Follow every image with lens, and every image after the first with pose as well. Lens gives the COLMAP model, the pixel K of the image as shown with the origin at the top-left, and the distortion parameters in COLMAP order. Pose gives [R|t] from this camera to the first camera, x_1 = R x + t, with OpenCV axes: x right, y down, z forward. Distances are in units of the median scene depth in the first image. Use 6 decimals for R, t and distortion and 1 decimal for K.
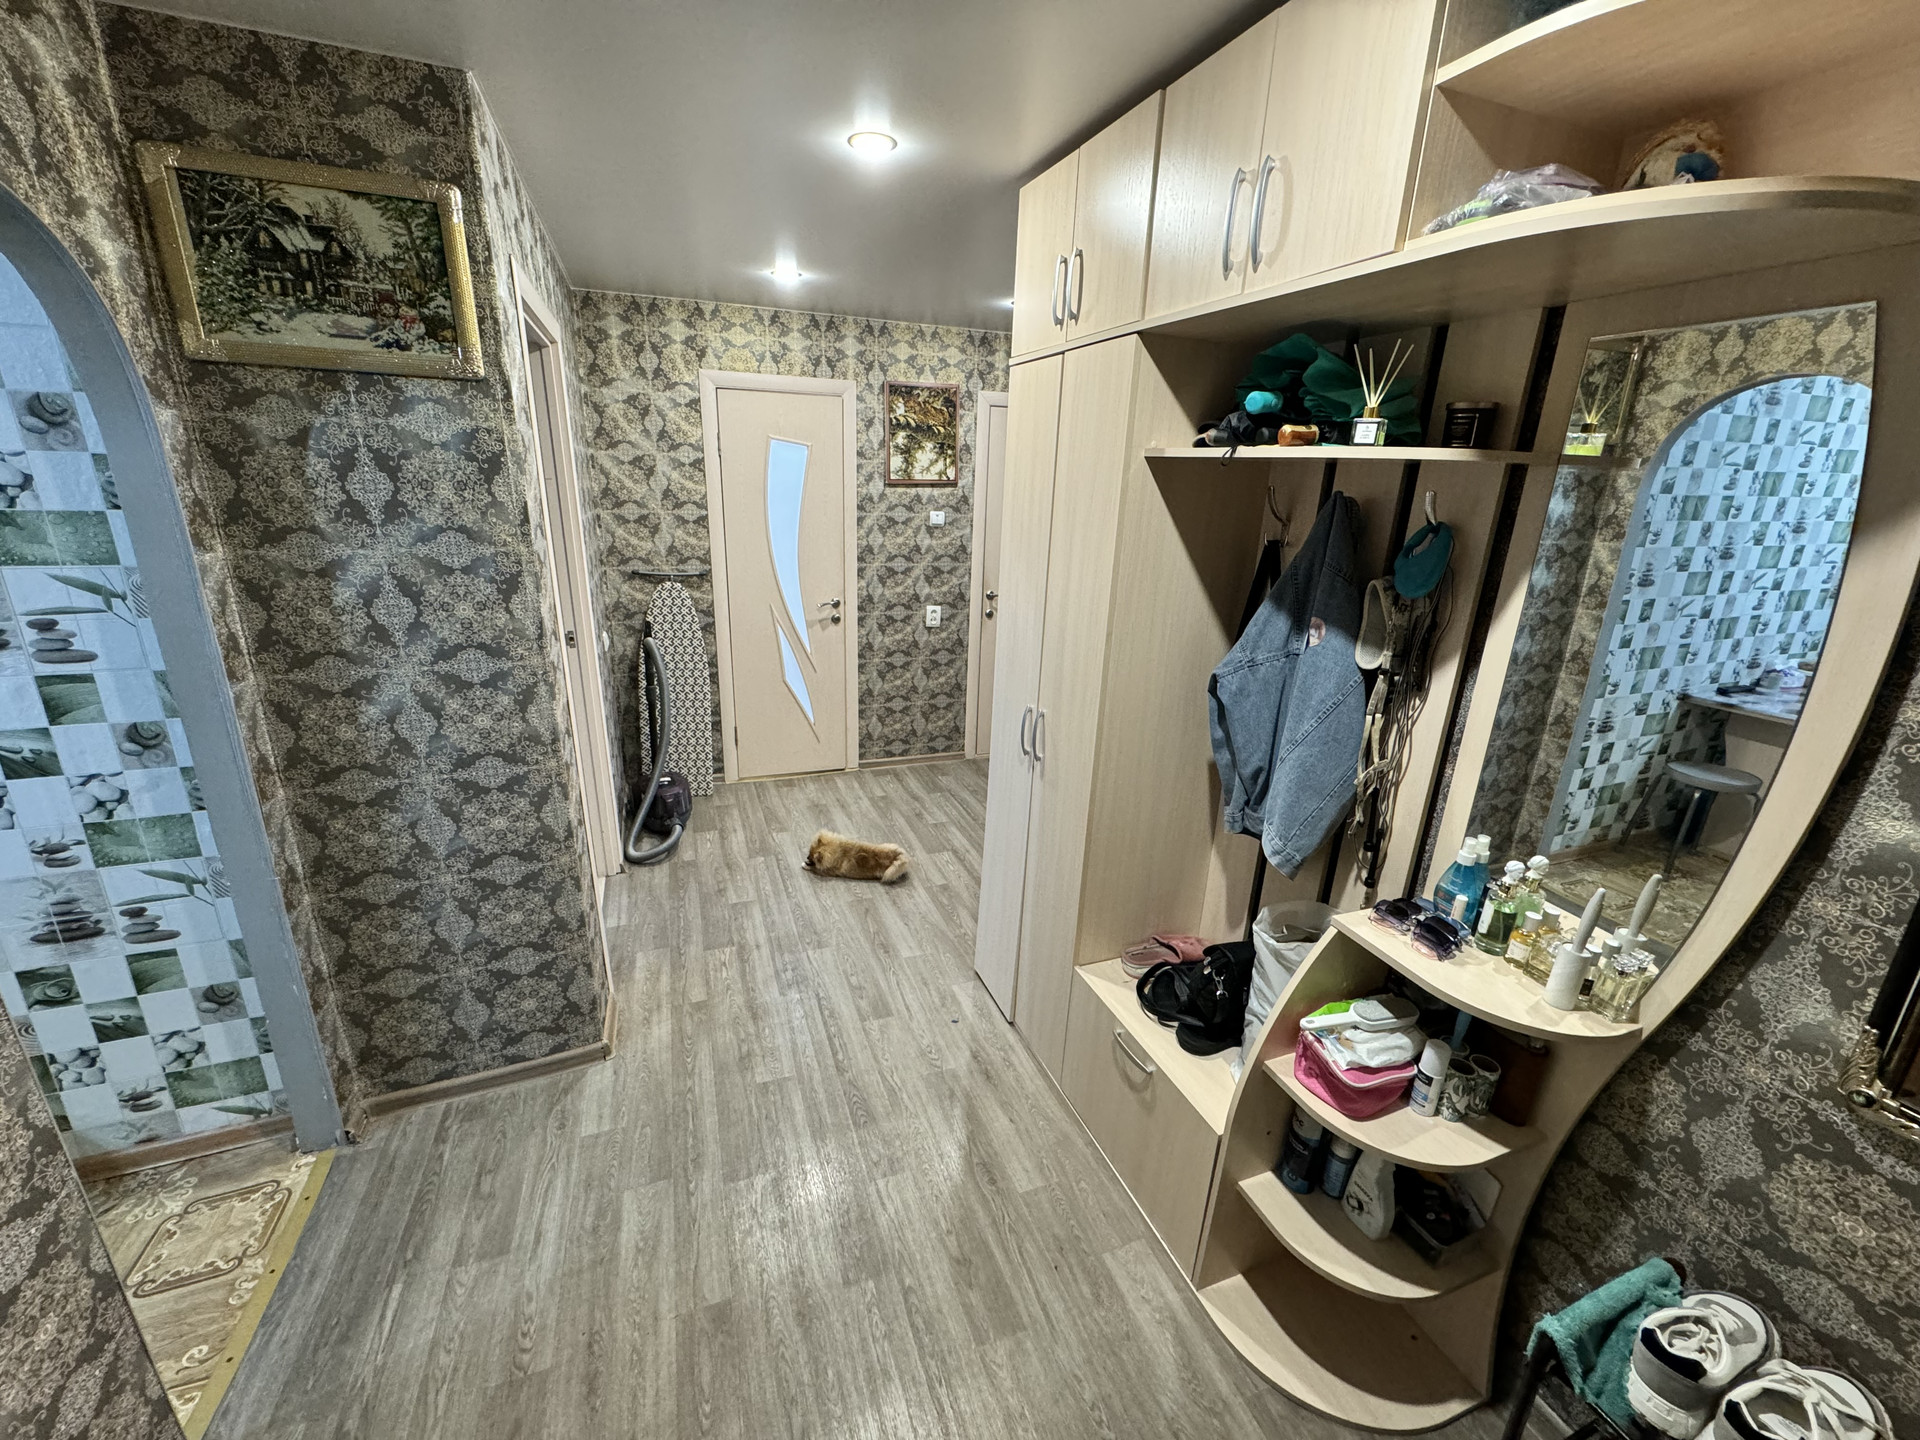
lens RADIAL K [[764.6, 0, 960.2], [0, 764.6, 719.1], [0, 0, 1]] dist [-0.002823, 0.000252]
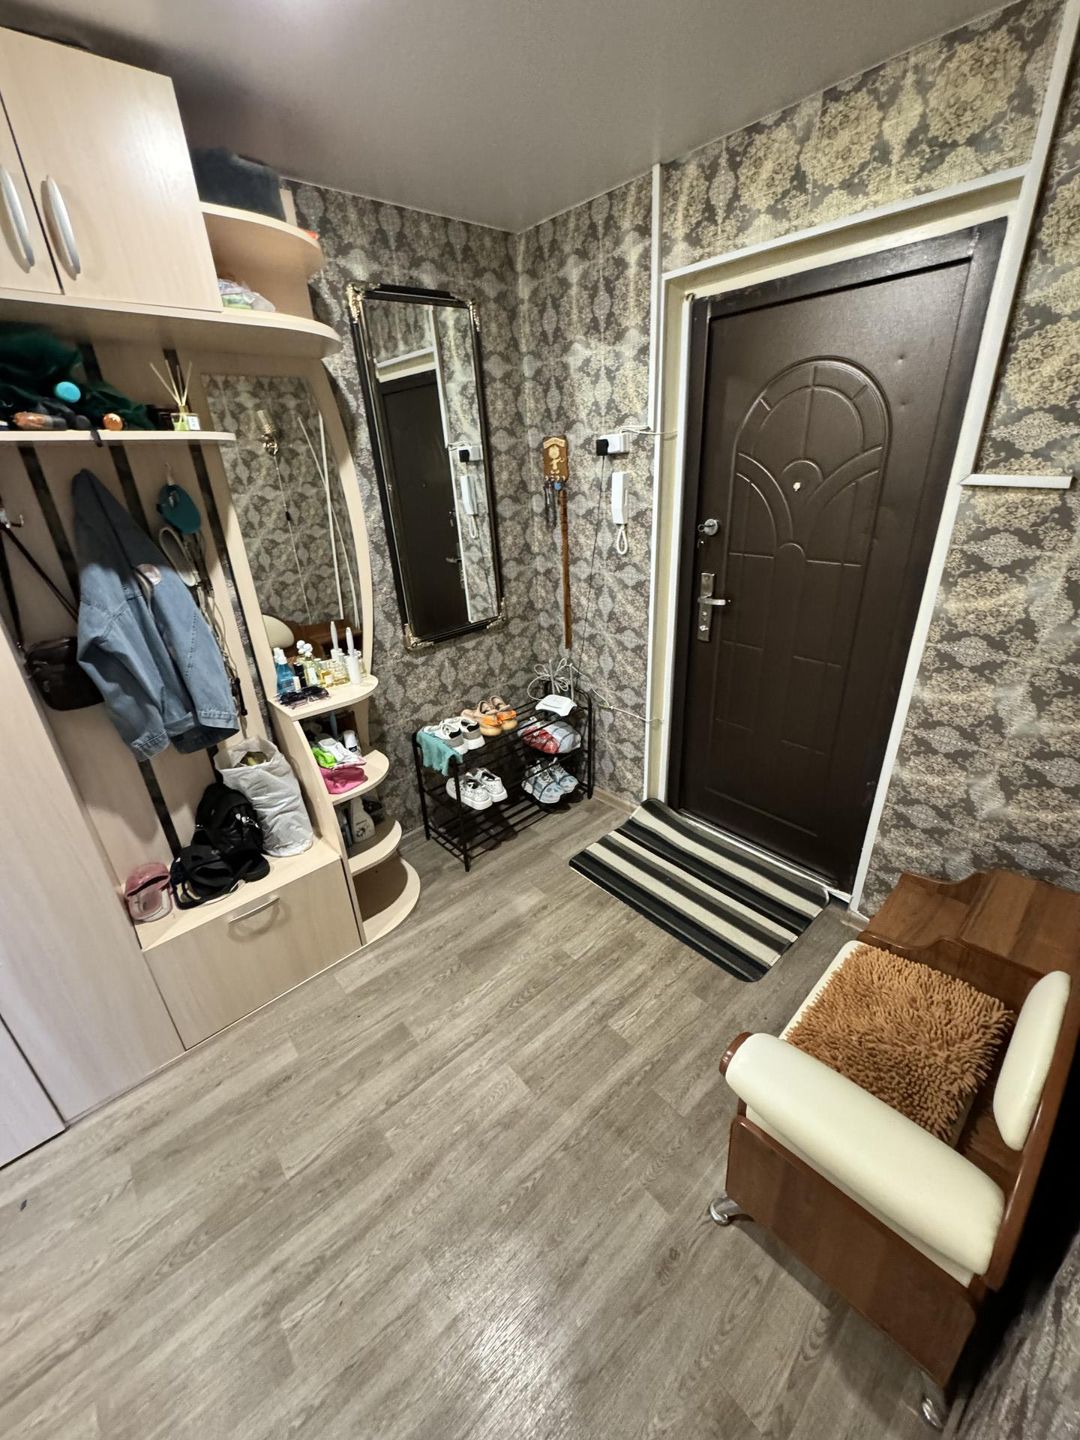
lens RADIAL K [[573.5, 0, 542.7], [0, 573.5, 720.5], [0, 0, 1]] dist [-0.002823, 0.000252]
pose [[-0.357857, -0.400084, 0.843724, -0.670650], [0.318040, 0.797315, 0.512971, -0.181684], [-0.877946, 0.451908, -0.158082, 0.575302]]
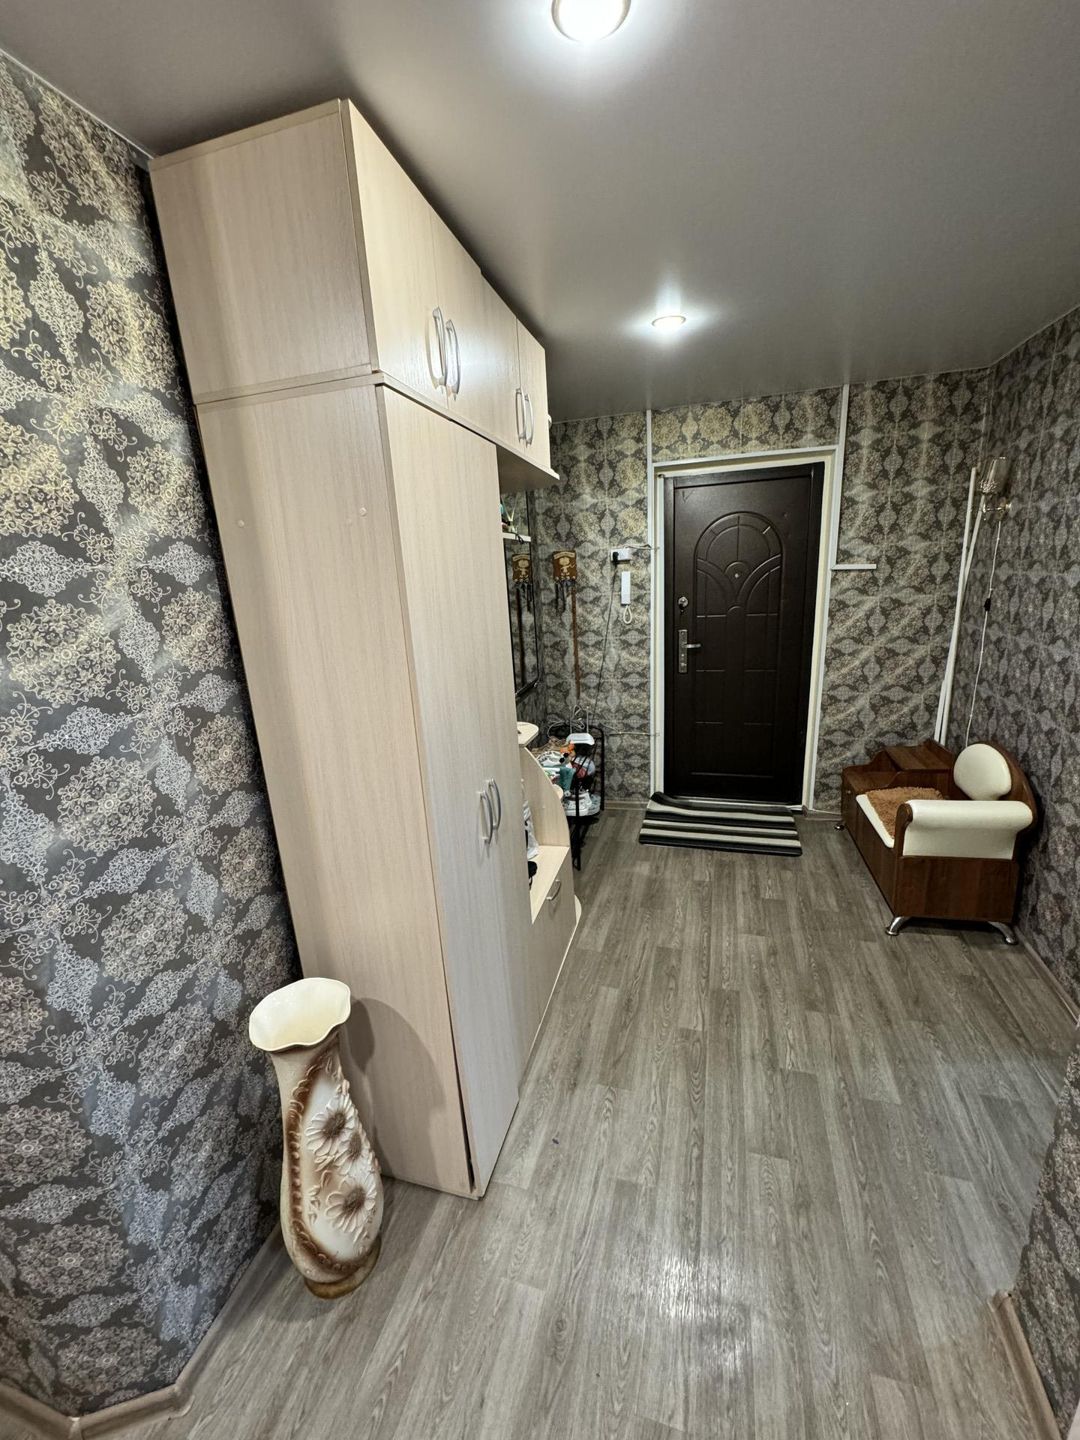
lens RADIAL K [[573.5, 0, 542.7], [0, 573.5, 720.5], [0, 0, 1]] dist [-0.002823, 0.000252]
pose [[-0.798591, -0.139708, 0.585435, -0.446479], [0.214329, 0.842913, 0.493519, -0.509876], [-0.562419, 0.519595, -0.643199, 1.643237]]
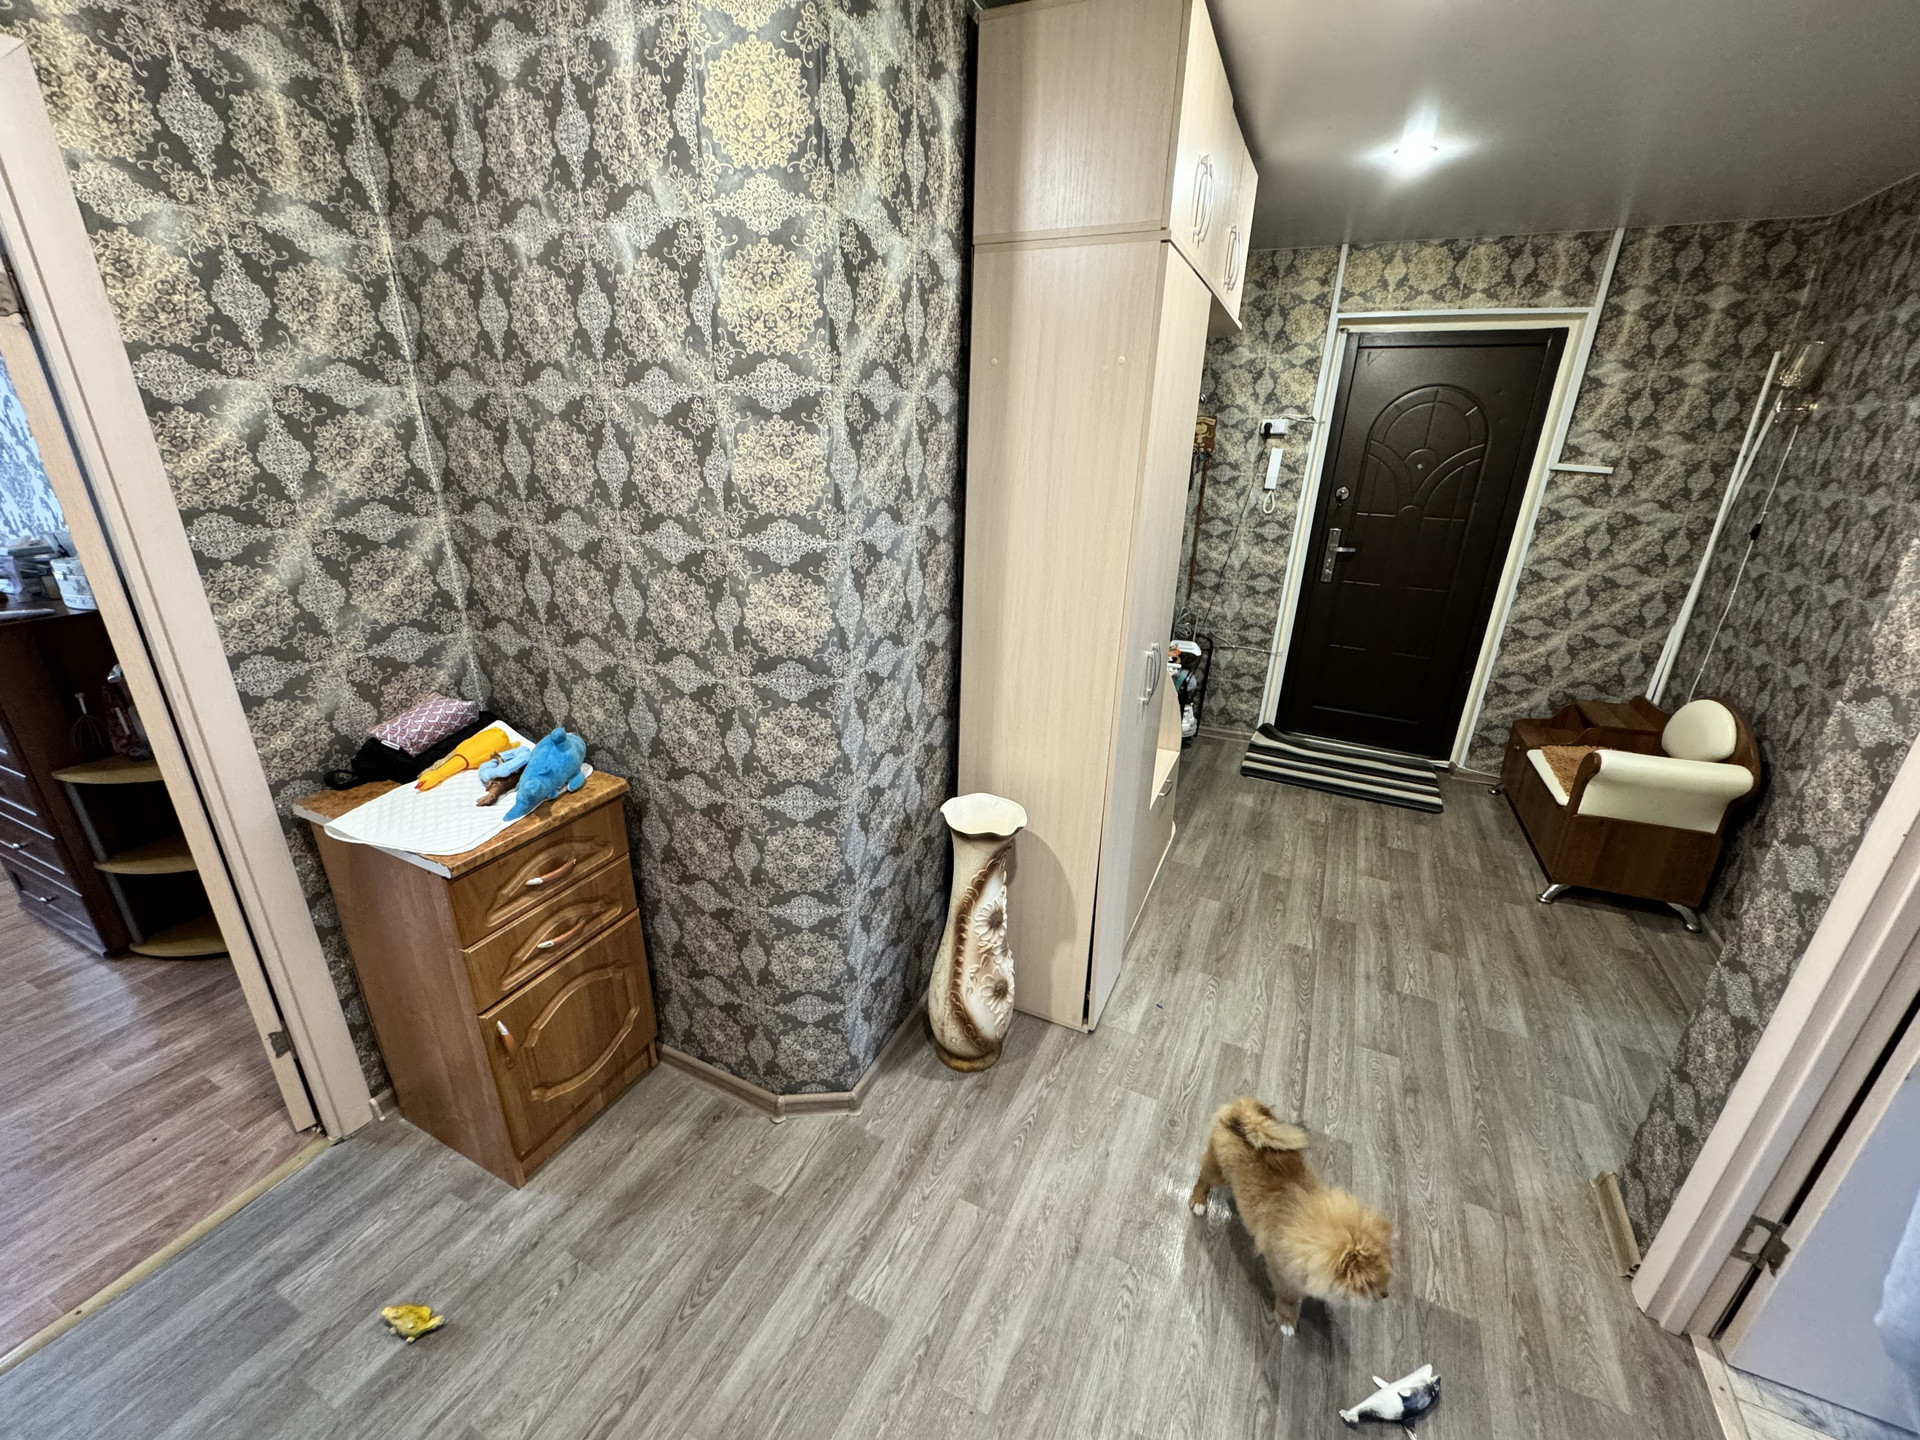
lens RADIAL K [[764.6, 0, 960.2], [0, 764.6, 719.1], [0, 0, 1]] dist [-0.002823, 0.000252]
pose [[-0.687430, -0.299299, 0.661710, -0.484885], [0.173562, 0.817027, 0.549858, -0.618724], [-0.705207, 0.492836, -0.509702, 2.038406]]
